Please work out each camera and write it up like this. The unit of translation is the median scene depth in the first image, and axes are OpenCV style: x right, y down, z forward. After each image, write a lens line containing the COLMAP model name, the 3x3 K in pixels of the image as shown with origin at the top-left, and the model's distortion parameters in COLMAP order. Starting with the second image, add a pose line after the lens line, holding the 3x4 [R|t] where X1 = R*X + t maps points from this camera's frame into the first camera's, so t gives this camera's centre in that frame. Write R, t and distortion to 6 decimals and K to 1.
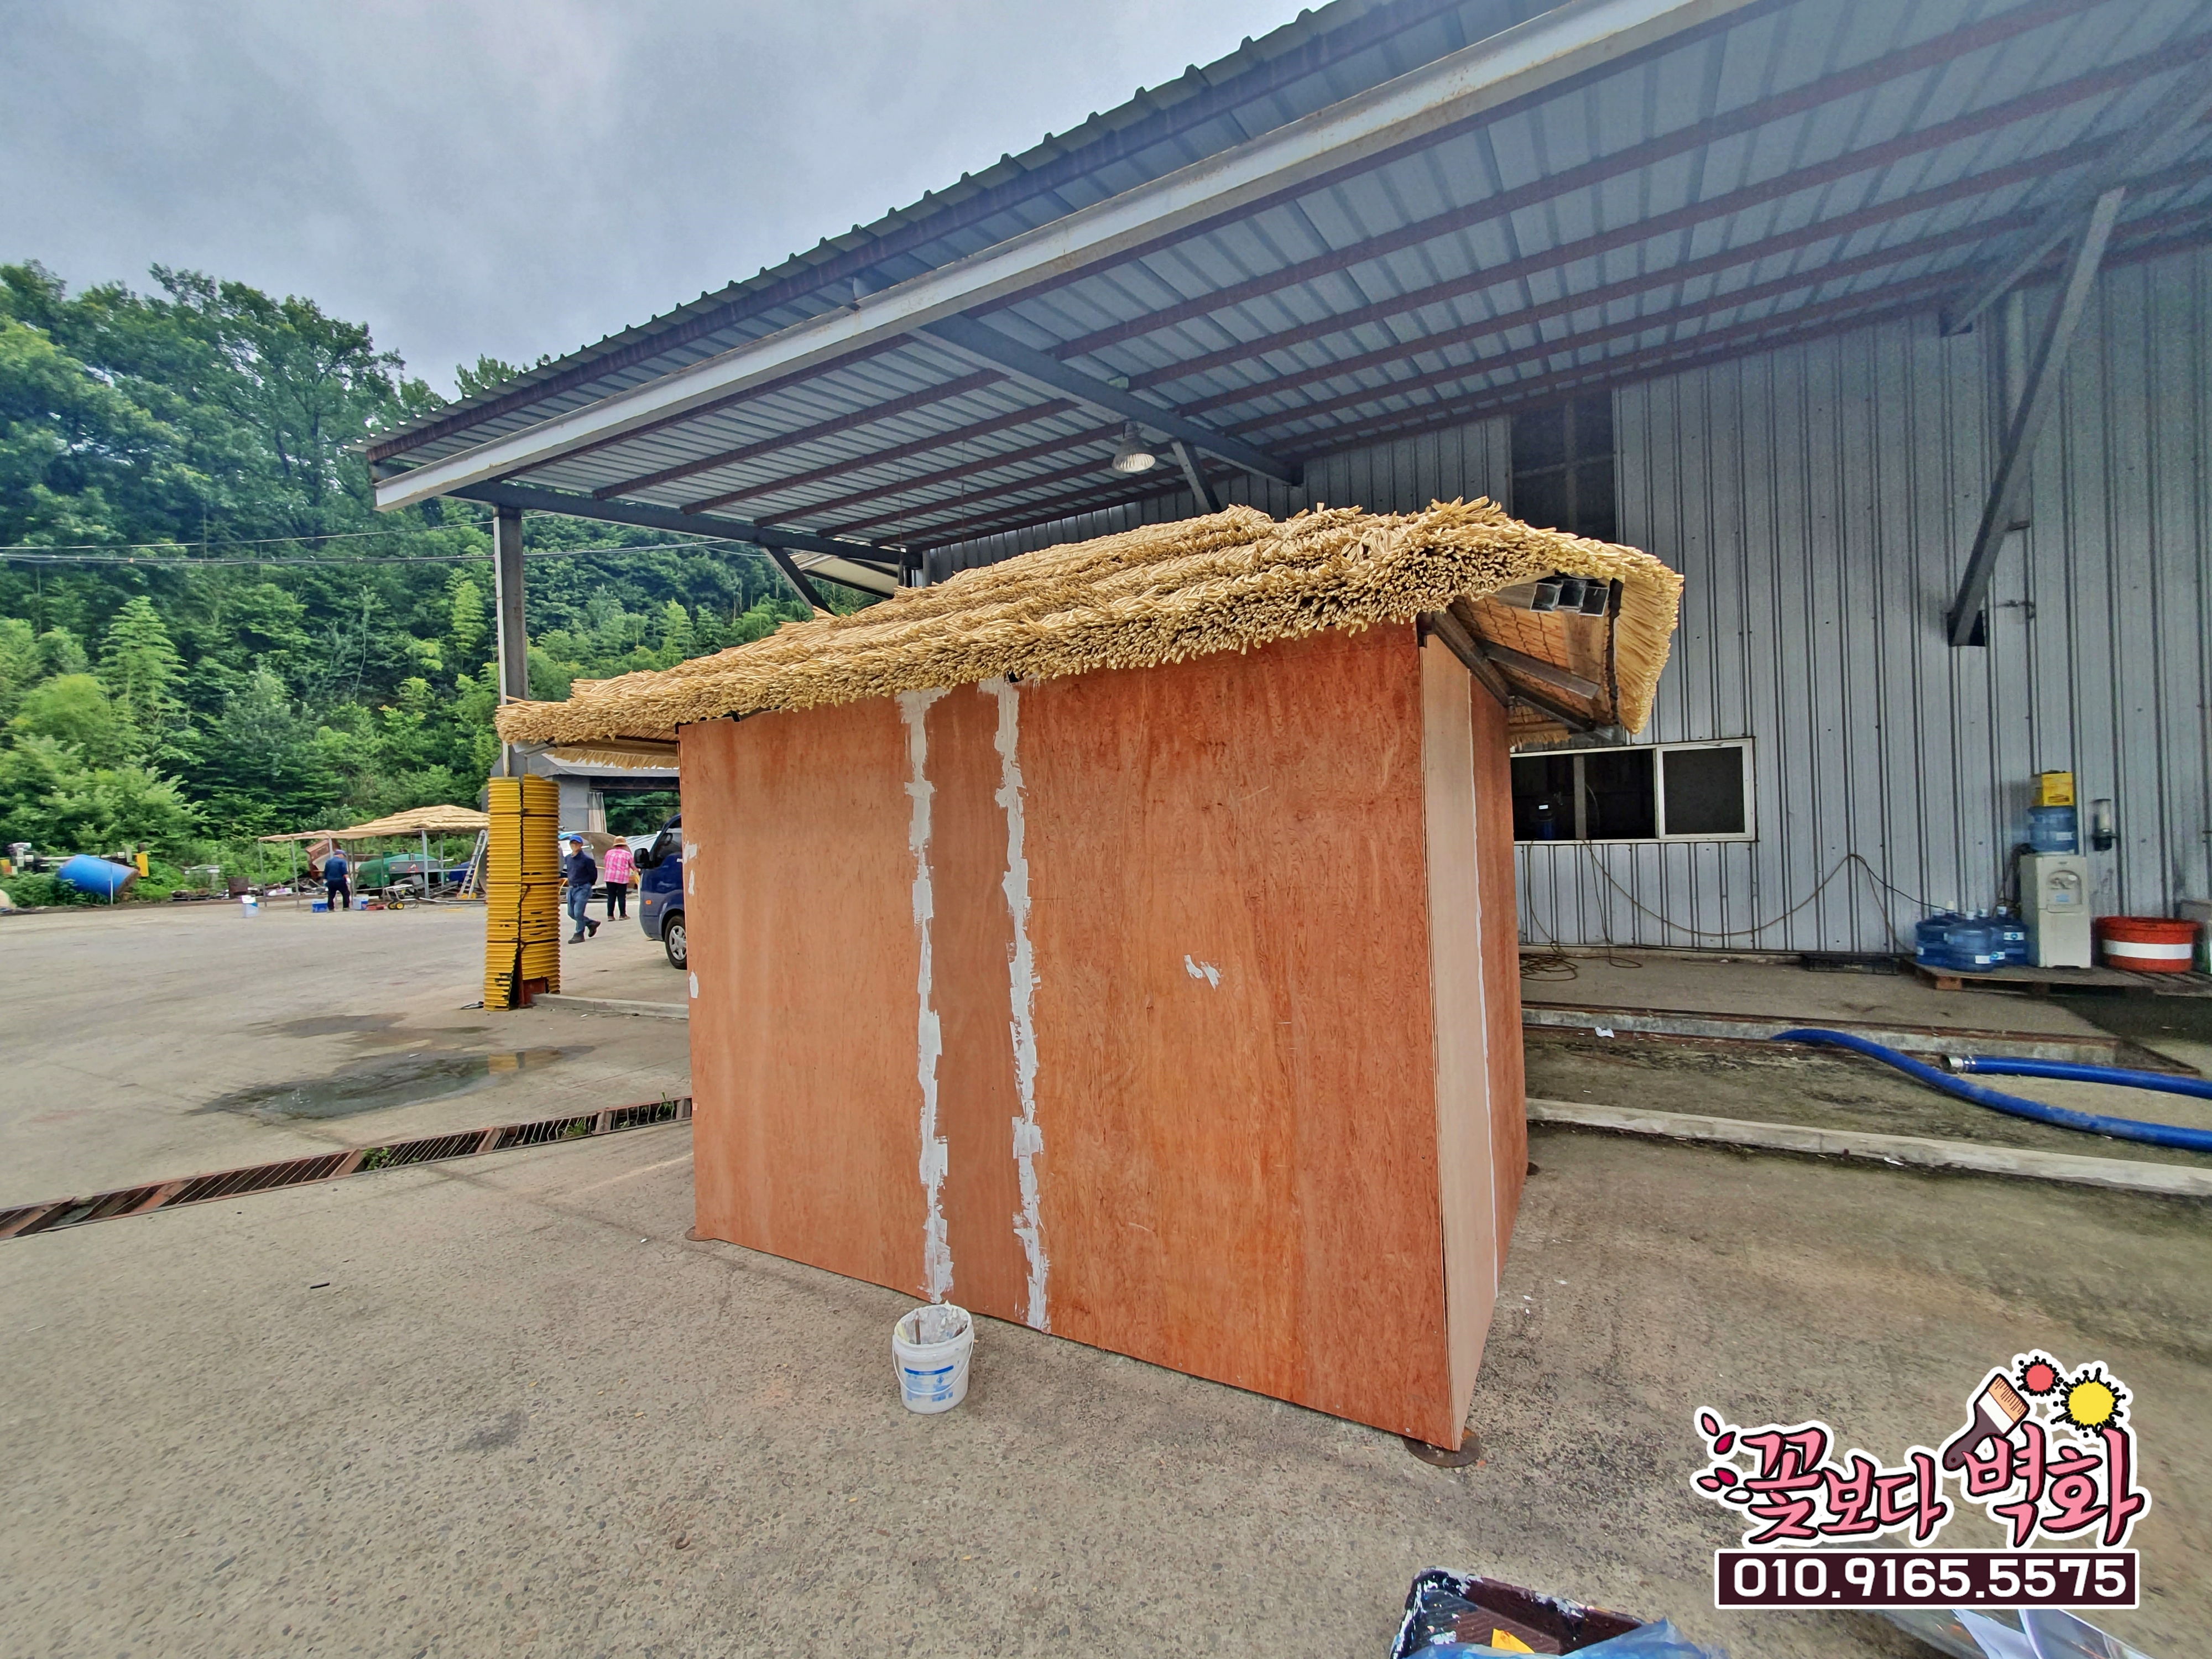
lens RADIAL K [[881.7, 0, 1125.2], [0, 881.7, 830.5], [0, 0, 1]] dist [0.014298, -0.000338]
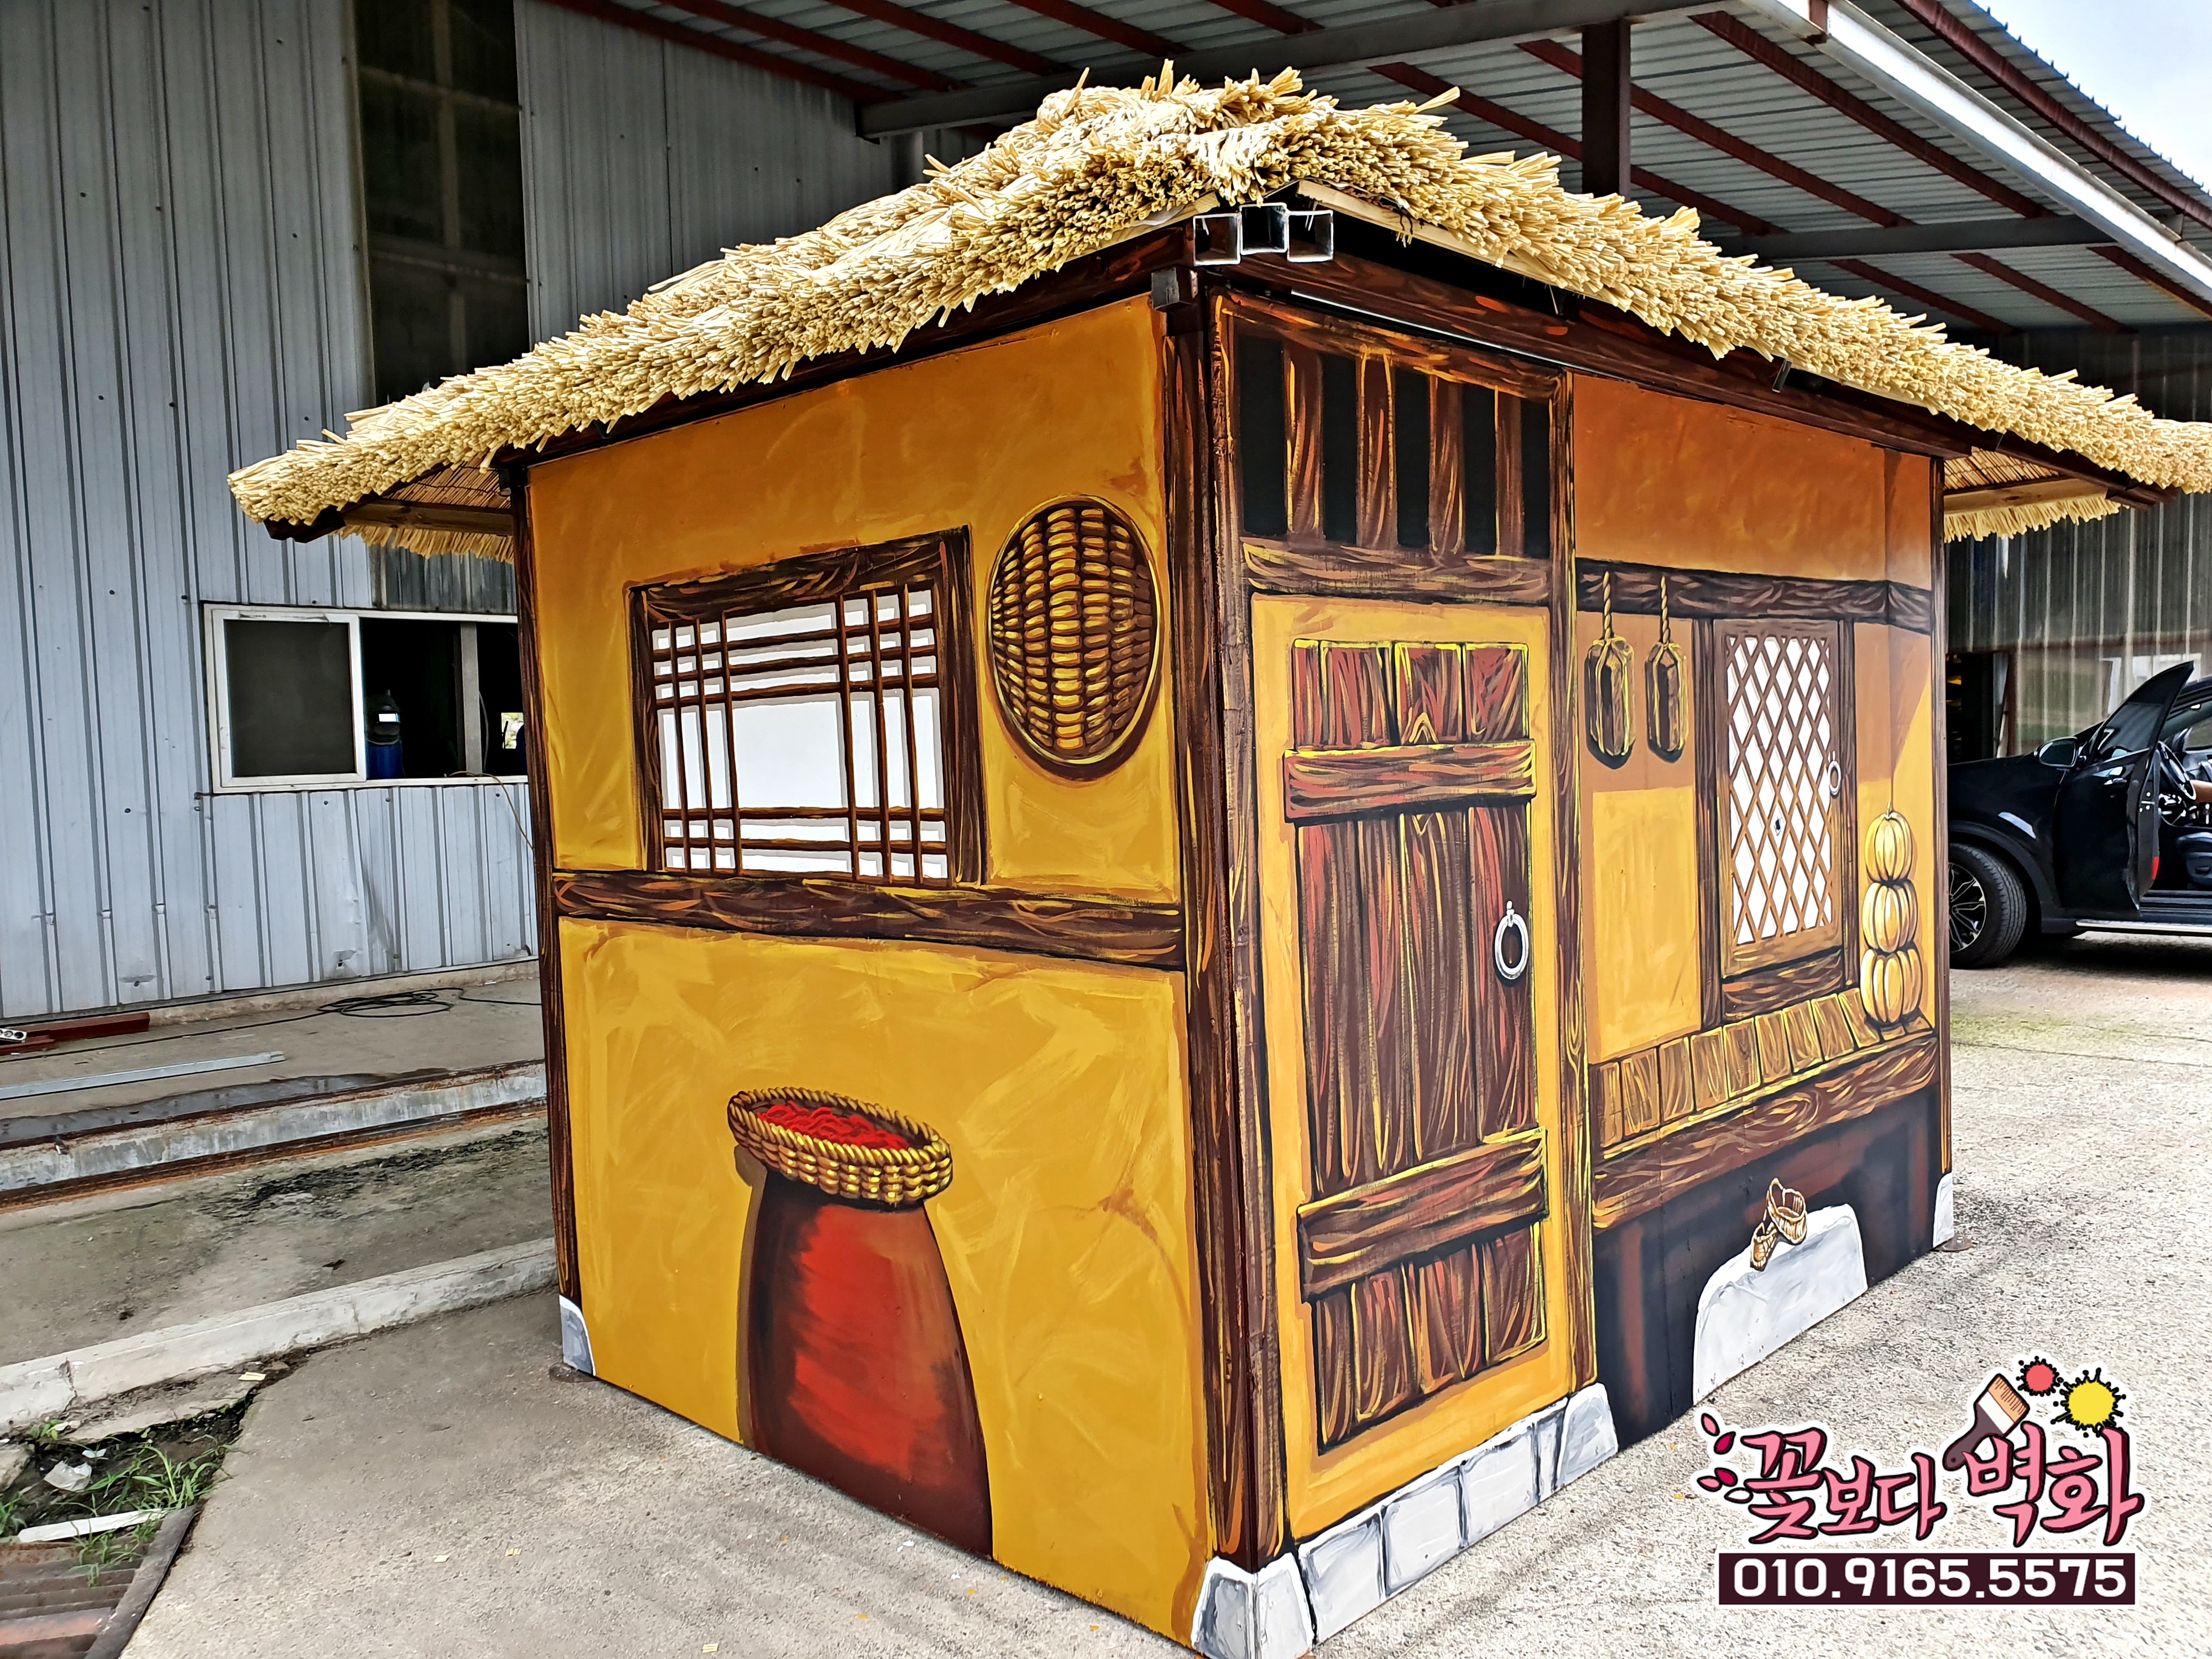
lens RADIAL K [[1738.5, 0, 1126.5], [0, 1738.5, 829.5], [0, 0, 1]] dist [0.088285, -0.219438]
pose [[0.265298, -0.024481, 0.963856, -0.146740], [0.017233, 0.999638, 0.020647, 0.010065], [-0.964012, 0.011133, 0.265624, 0.105028]]
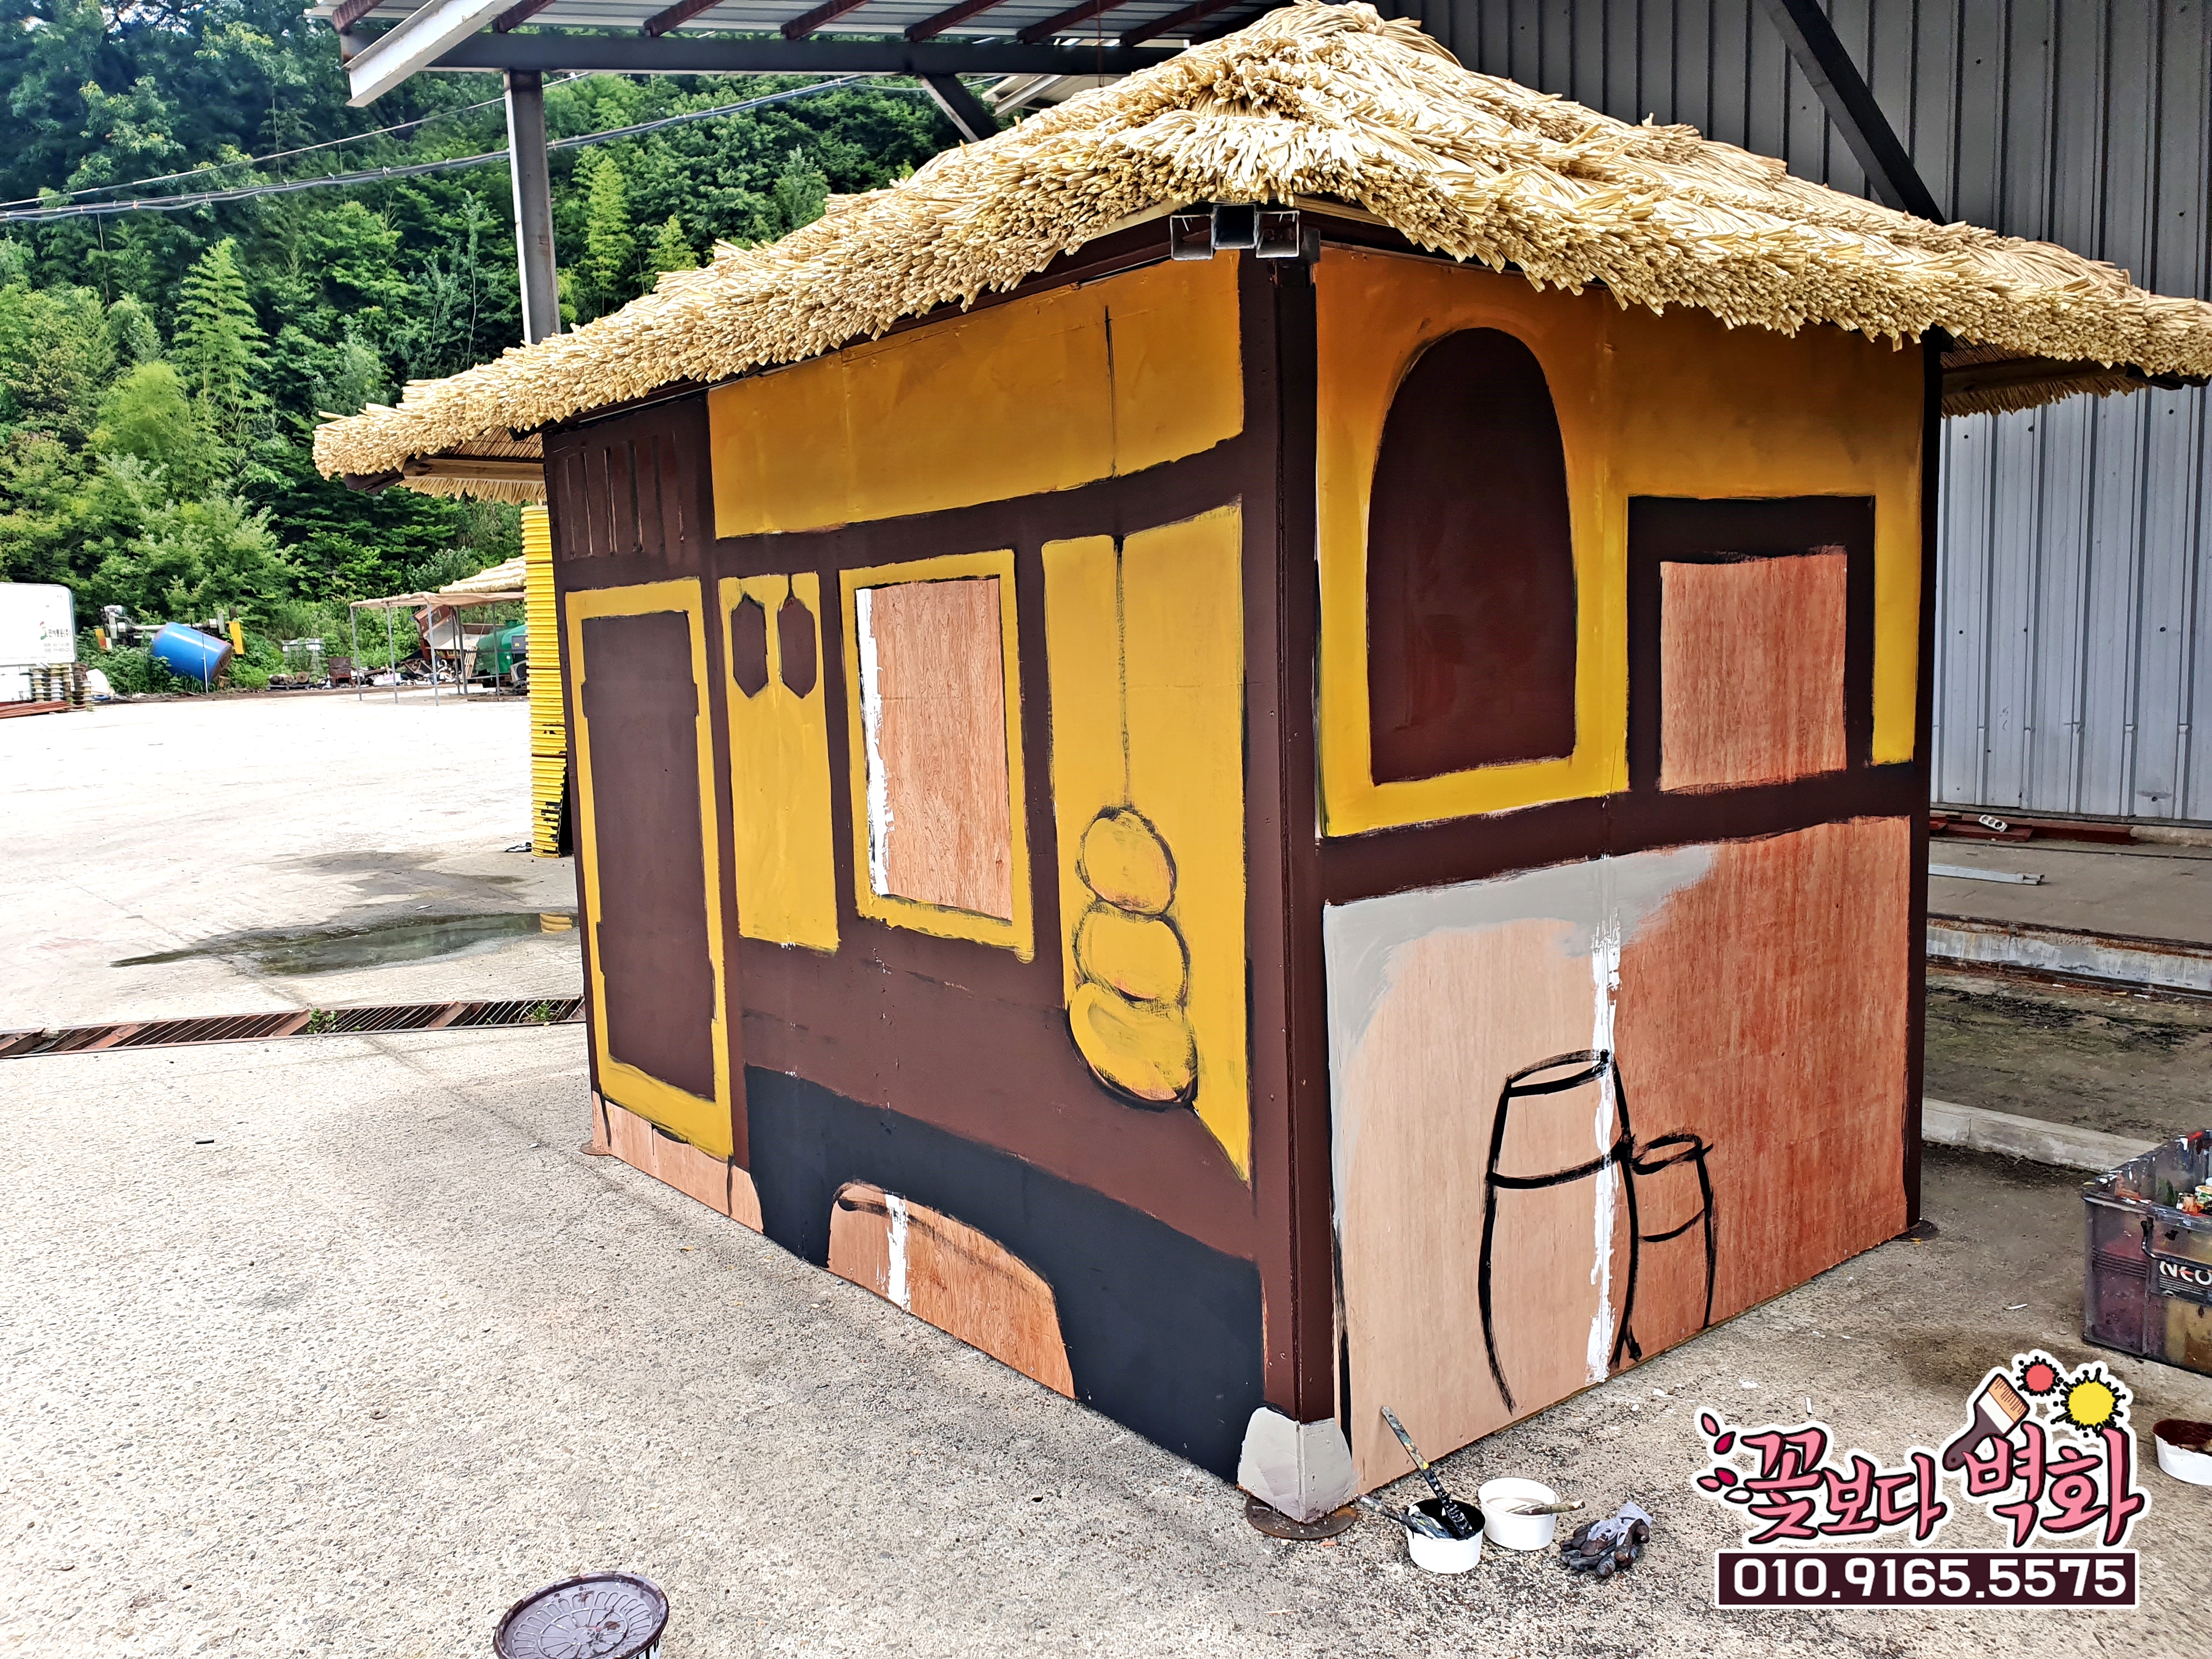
lens RADIAL K [[1752.0, 0, 1074.2], [0, 1752.0, 821.8], [0, 0, 1]] dist [0.013474, 0.042081]
pose [[0.918465, 0.045959, -0.392822, 0.053742], [0.008667, 0.990648, 0.136165, -0.000851], [0.395406, -0.128468, 0.909478, -0.016078]]
